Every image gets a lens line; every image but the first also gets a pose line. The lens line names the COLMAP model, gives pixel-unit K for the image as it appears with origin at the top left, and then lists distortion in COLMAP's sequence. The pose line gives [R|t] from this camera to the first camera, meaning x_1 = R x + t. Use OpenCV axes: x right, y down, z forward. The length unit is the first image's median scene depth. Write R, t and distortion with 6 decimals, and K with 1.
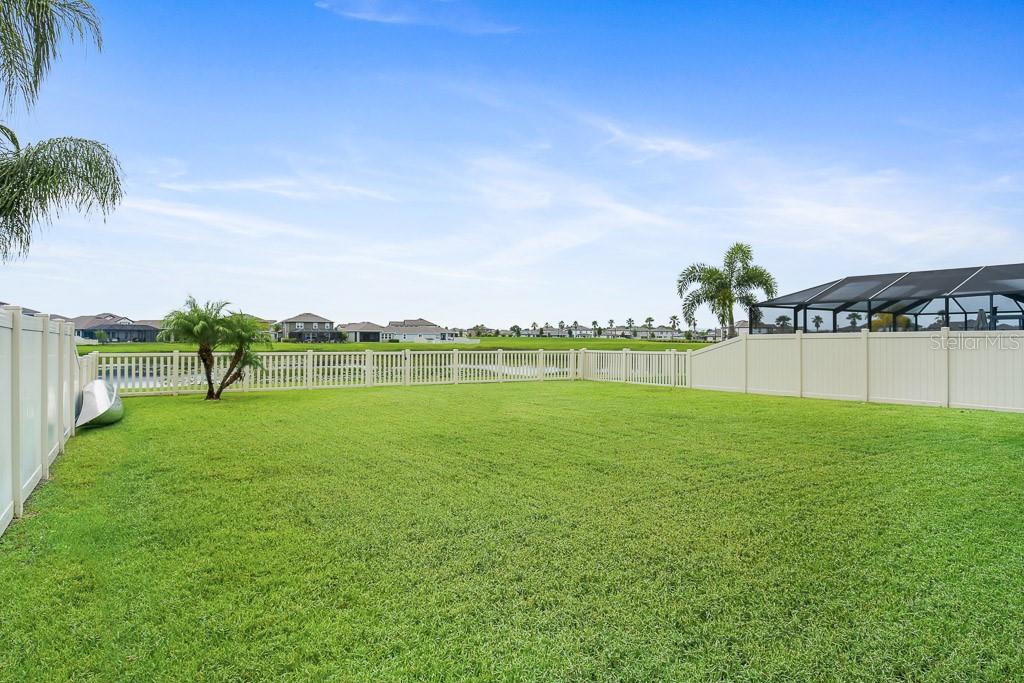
lens RADIAL K [[610.3, 0, 511.3], [0, 610.3, 338.9], [0, 0, 1]] dist [0.004890, 0.000721]
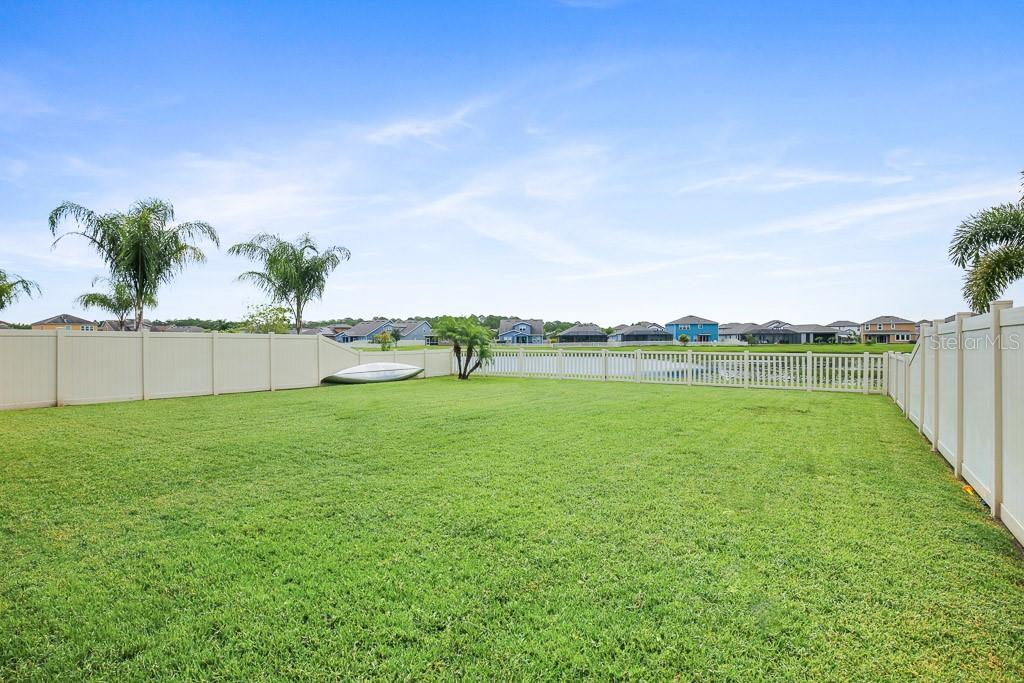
lens RADIAL K [[528.4, 0, 511.4], [0, 528.4, 342.6], [0, 0, 1]] dist [-0.017067, 0.003736]
pose [[0.454409, 0.004474, -0.890782, 0.199500], [-0.002616, 0.999990, 0.003687, 0.001533], [0.890789, 0.000655, 0.454417, 0.142660]]
